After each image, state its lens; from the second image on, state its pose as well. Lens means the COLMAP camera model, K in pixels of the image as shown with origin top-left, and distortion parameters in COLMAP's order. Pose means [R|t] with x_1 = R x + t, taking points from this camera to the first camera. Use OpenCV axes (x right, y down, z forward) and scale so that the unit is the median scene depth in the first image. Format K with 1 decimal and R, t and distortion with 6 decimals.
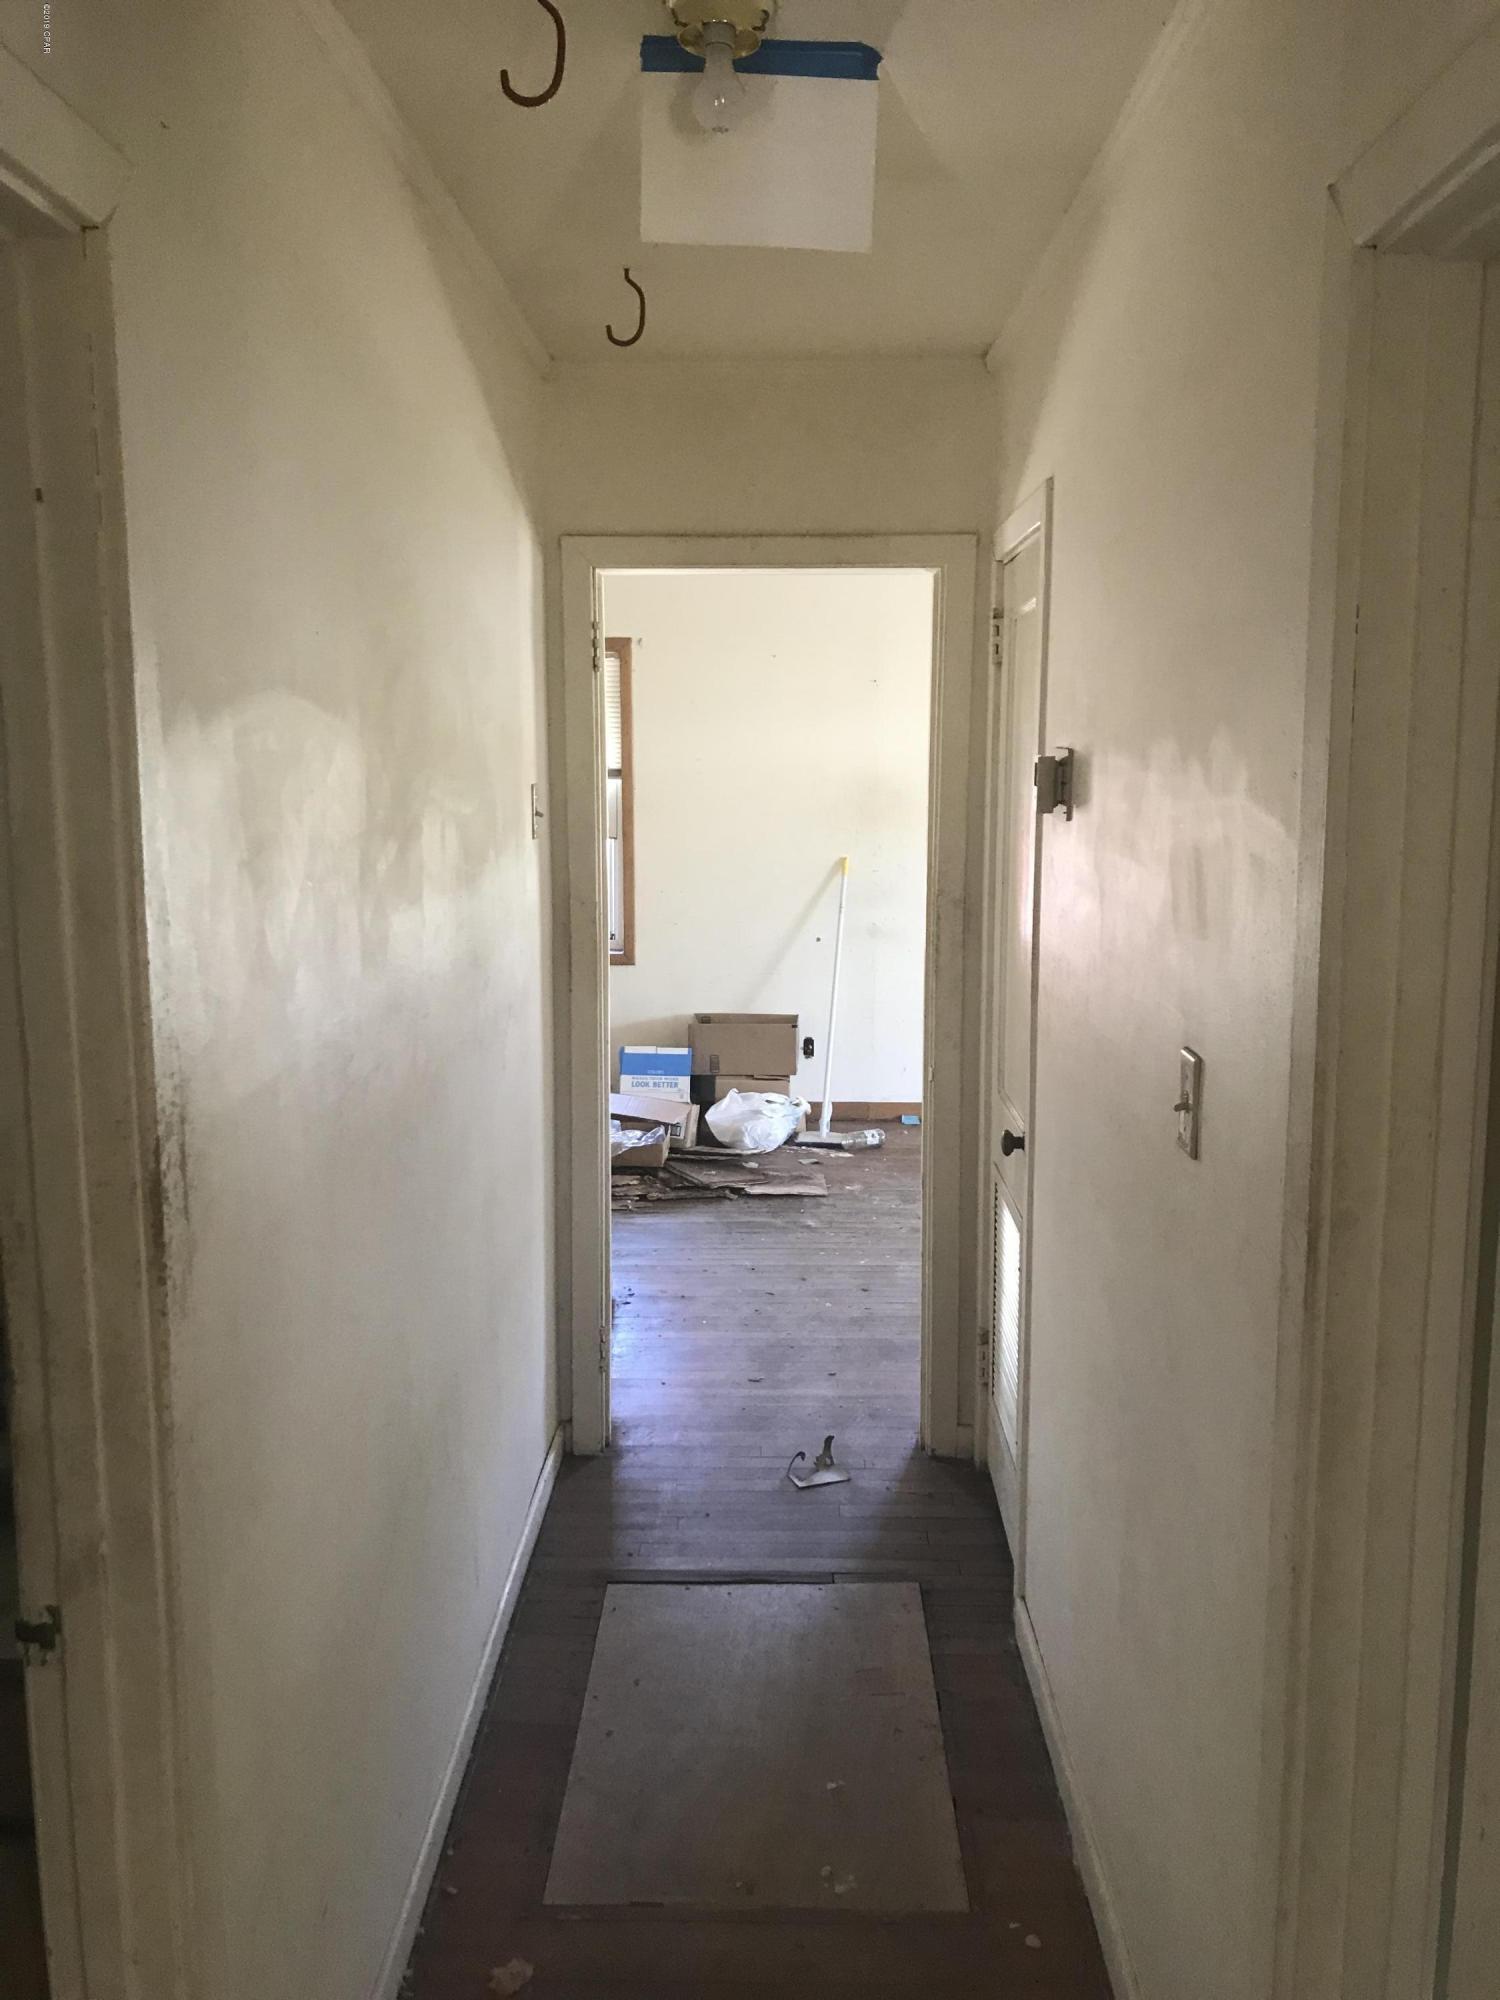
lens RADIAL K [[1645.0, 0, 750.5], [0, 1645.0, 997.8], [0, 0, 1]] dist [0.061242, -0.094850]
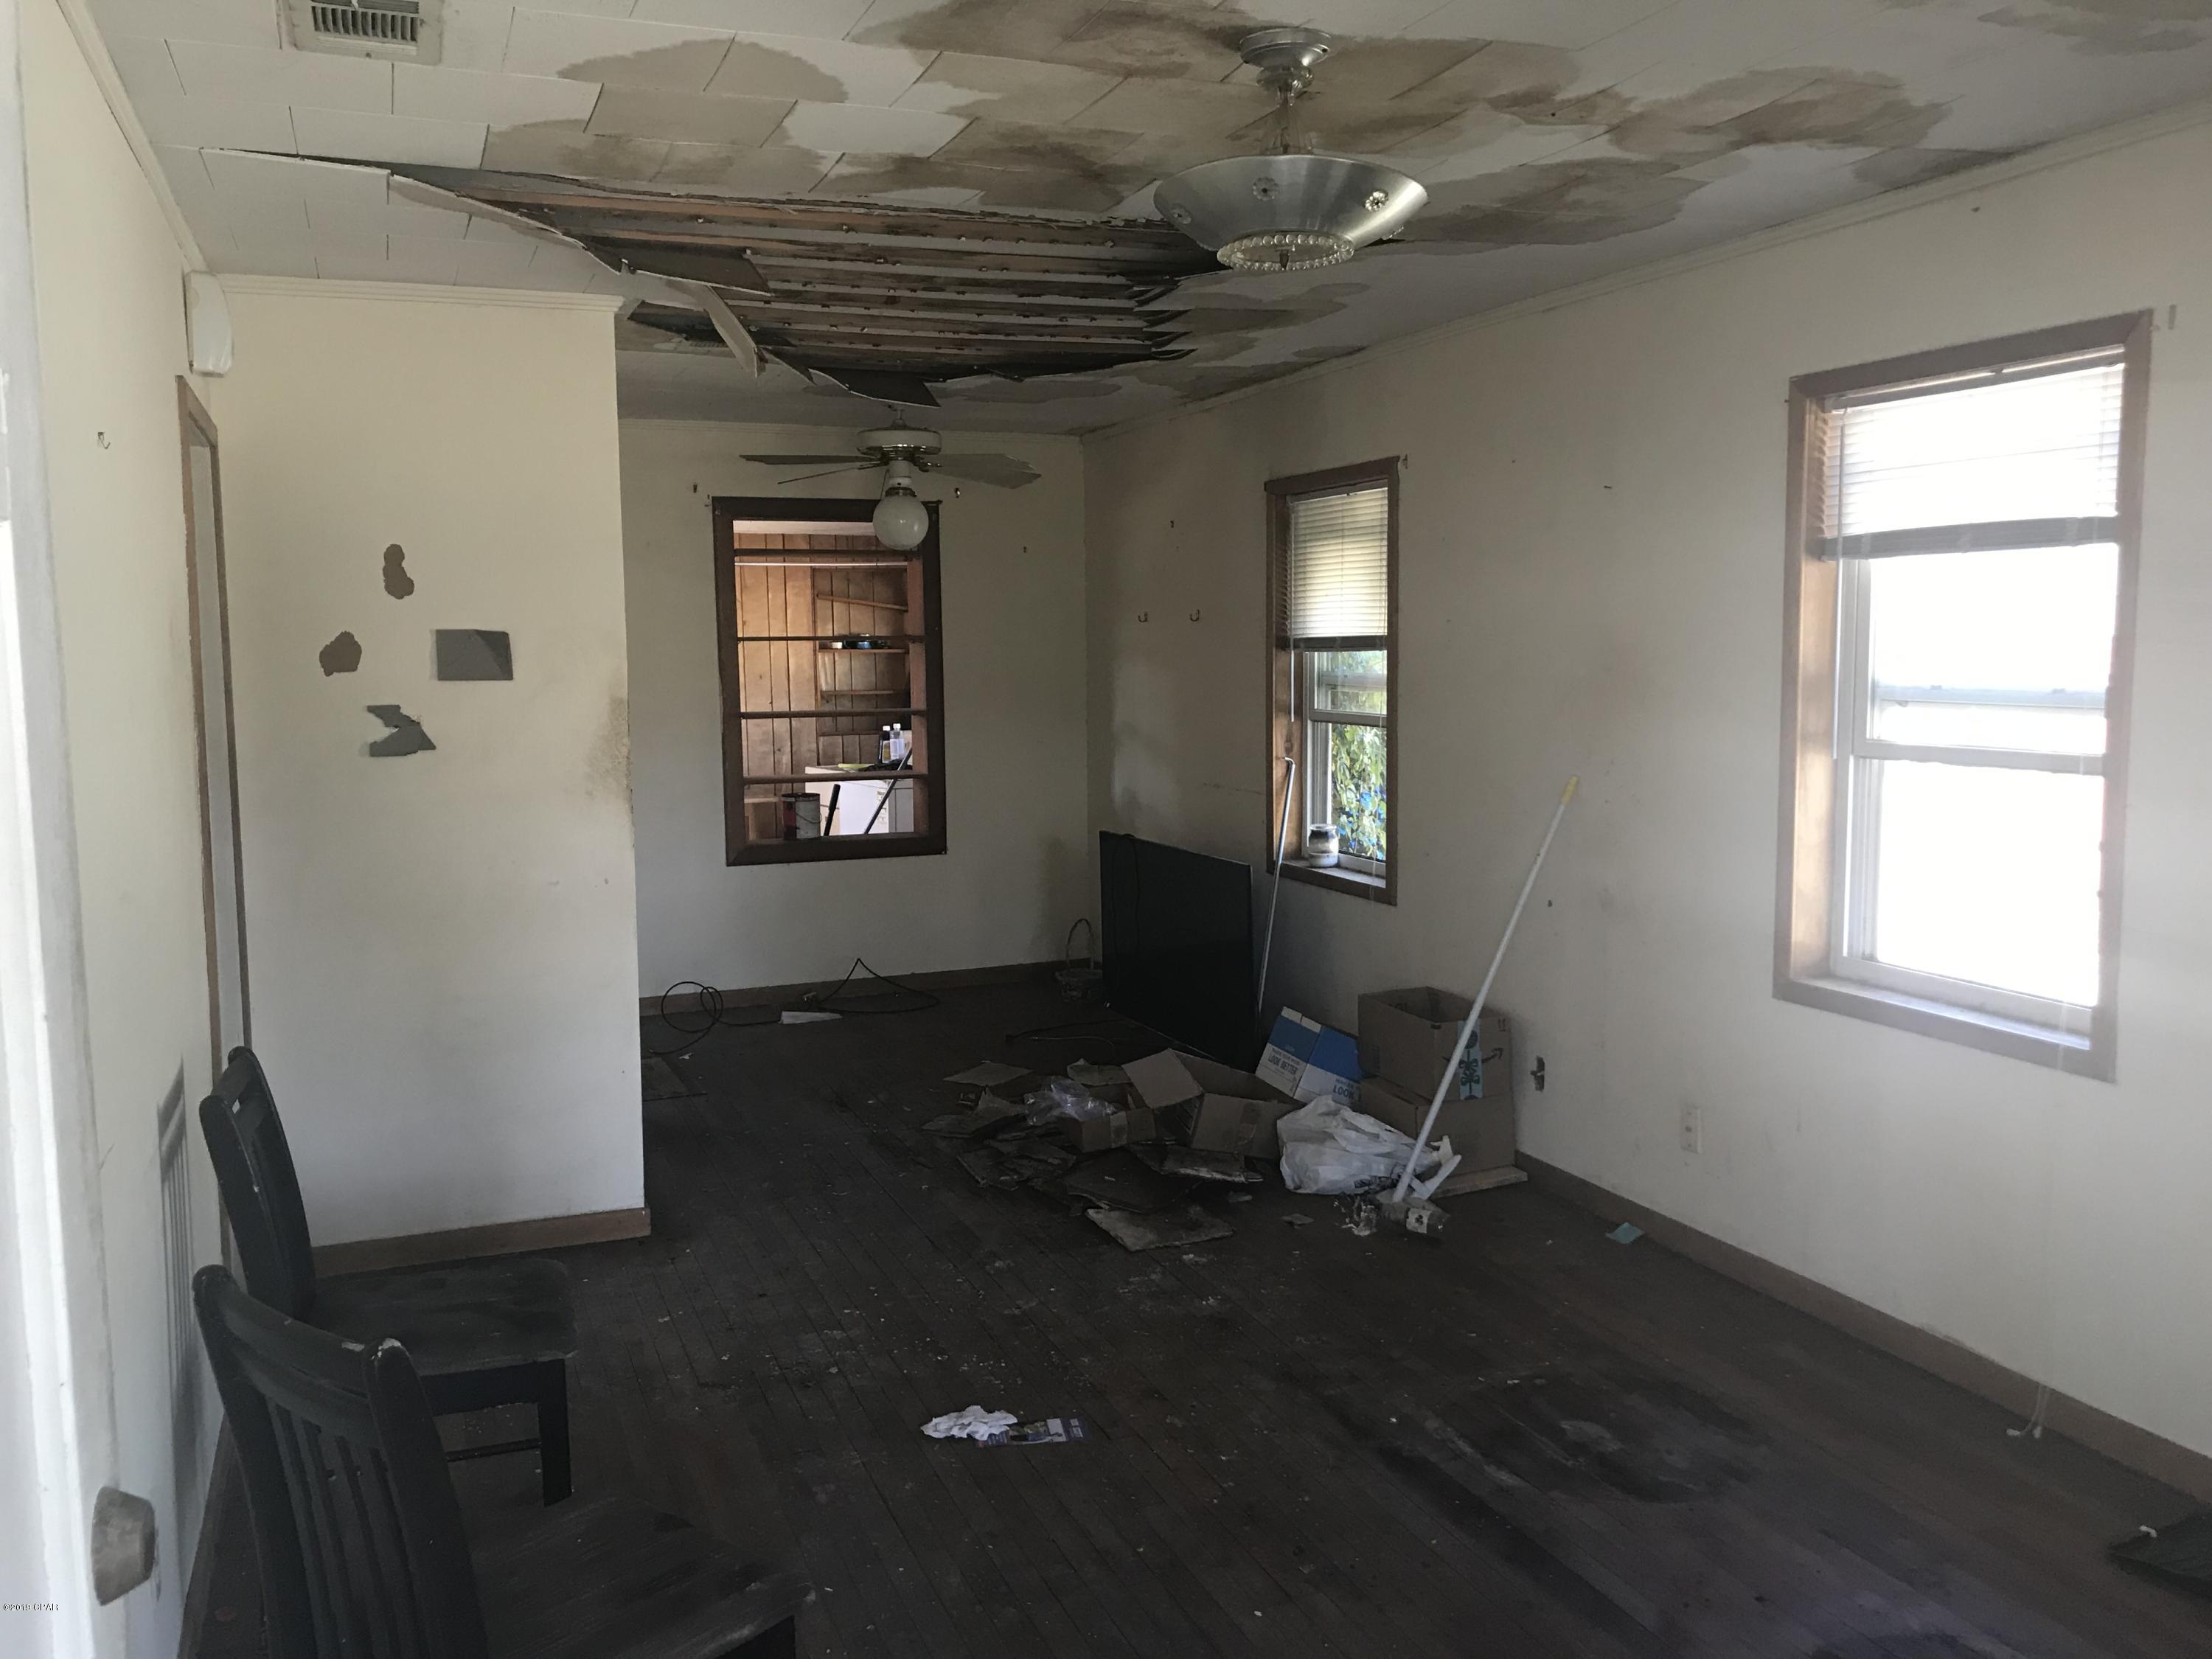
lens RADIAL K [[1819.4, 0, 1103.5], [0, 1819.4, 828.3], [0, 0, 1]] dist [0.061242, -0.094850]
pose [[0.380938, 0.091322, -0.920080, 0.629725], [-0.127137, 0.990832, 0.045706, -0.076500], [0.915818, 0.099565, 0.389056, 0.585700]]
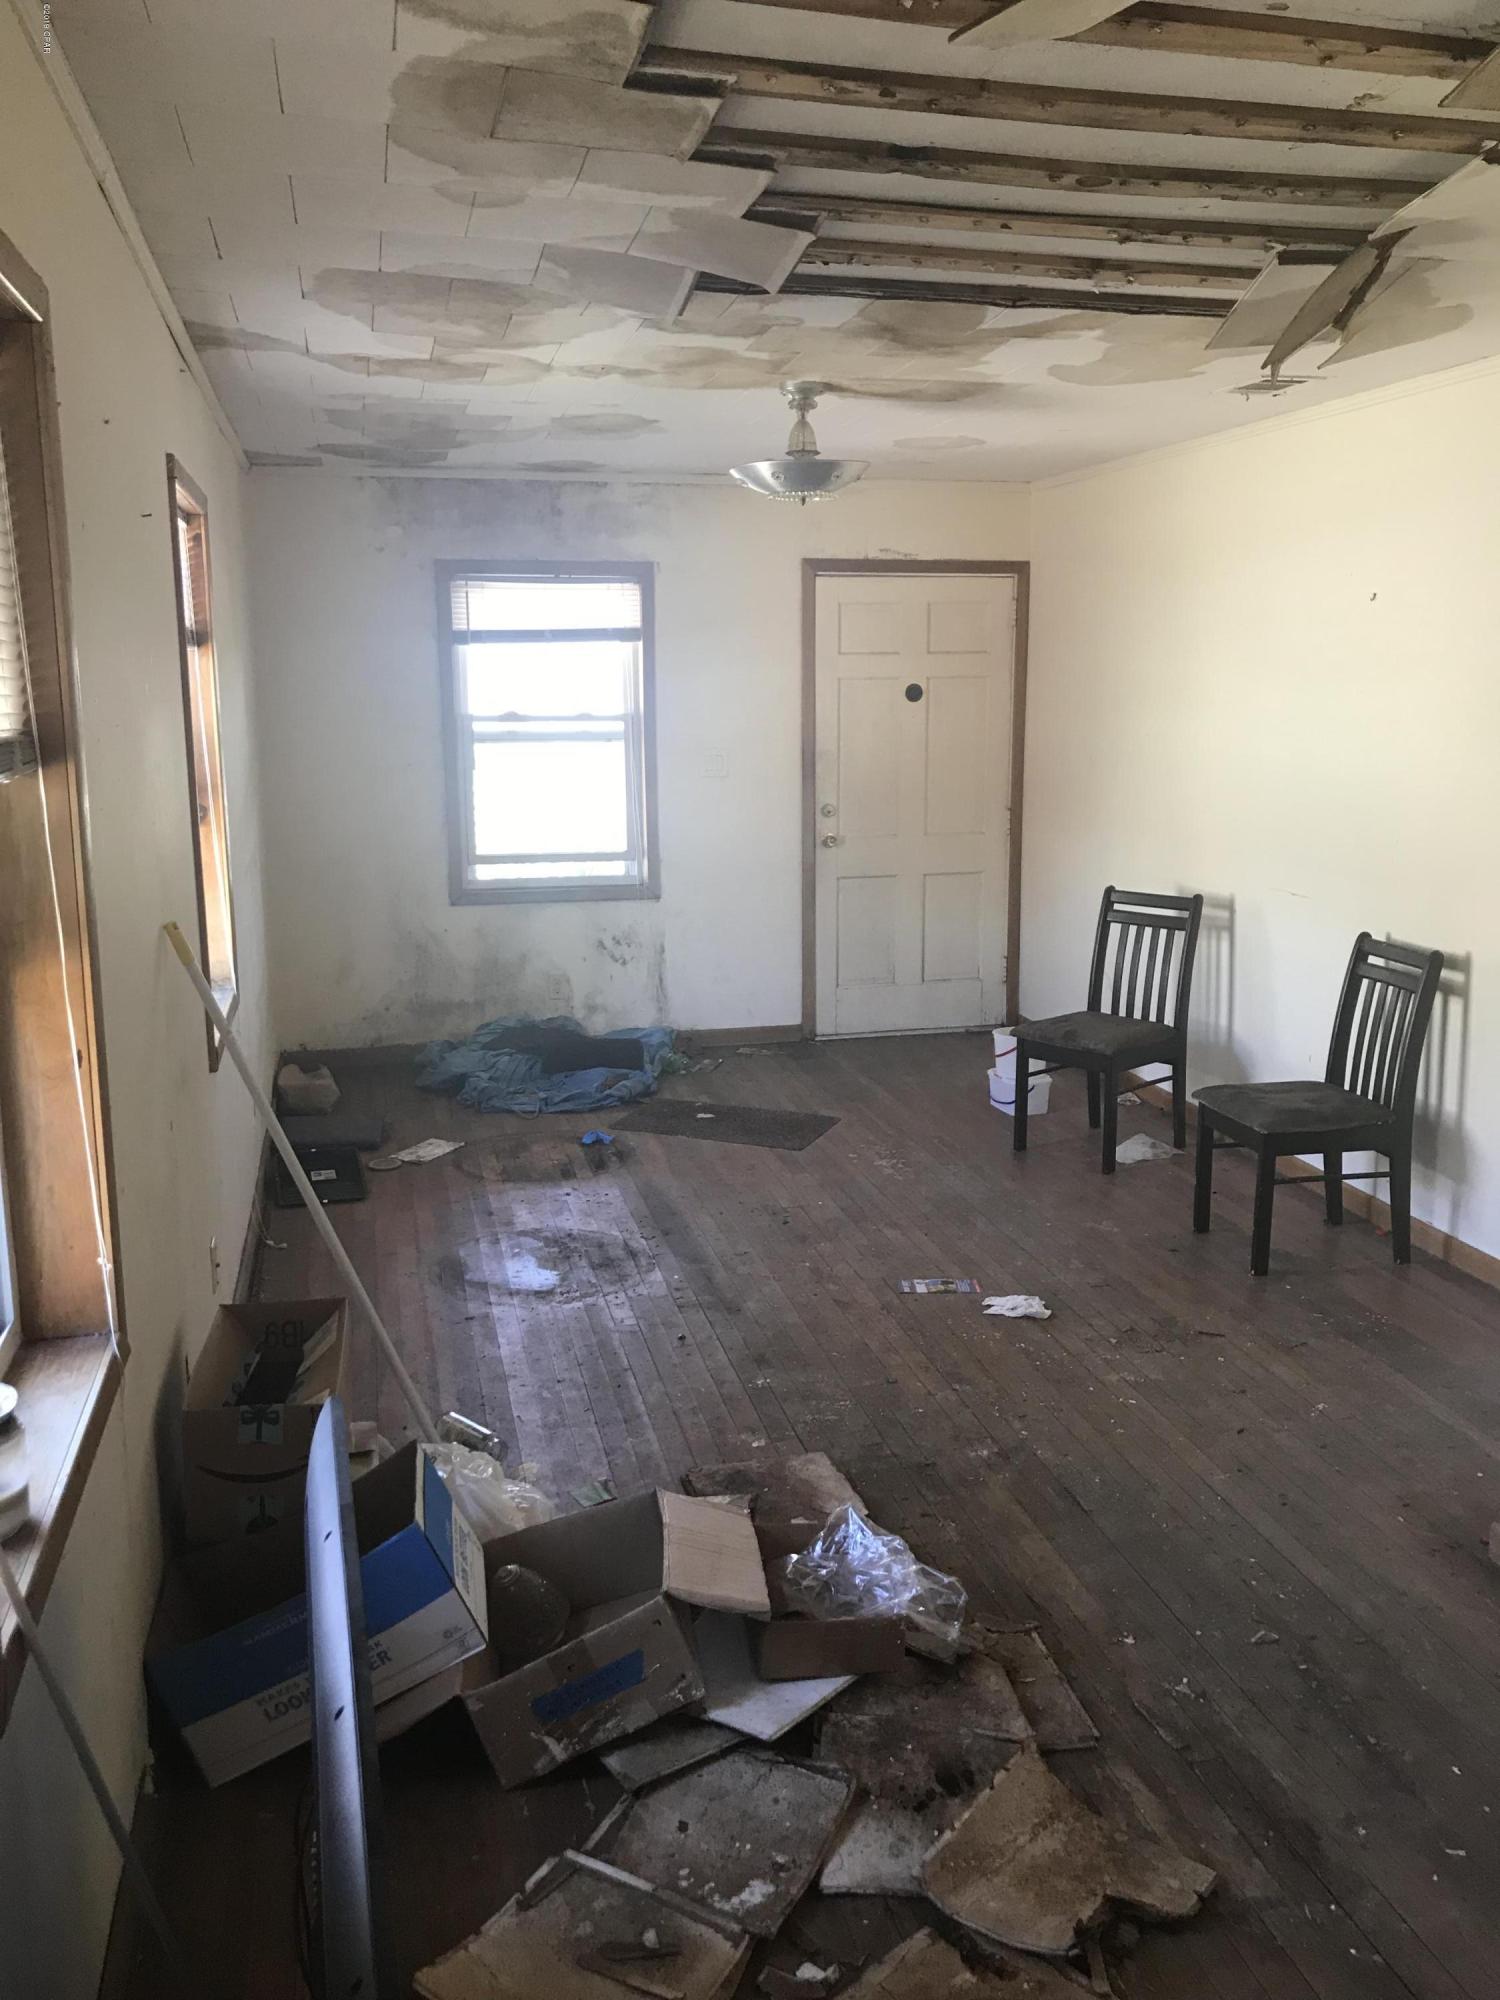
lens RADIAL K [[1645.0, 0, 753.7], [0, 1645.0, 998.3], [0, 0, 1]] dist [0.061242, -0.094850]
pose [[-0.249266, -0.191348, 0.949343, -0.402120], [0.145883, 0.961681, 0.232138, -0.146901], [-0.957384, 0.196357, -0.211800, 0.966113]]
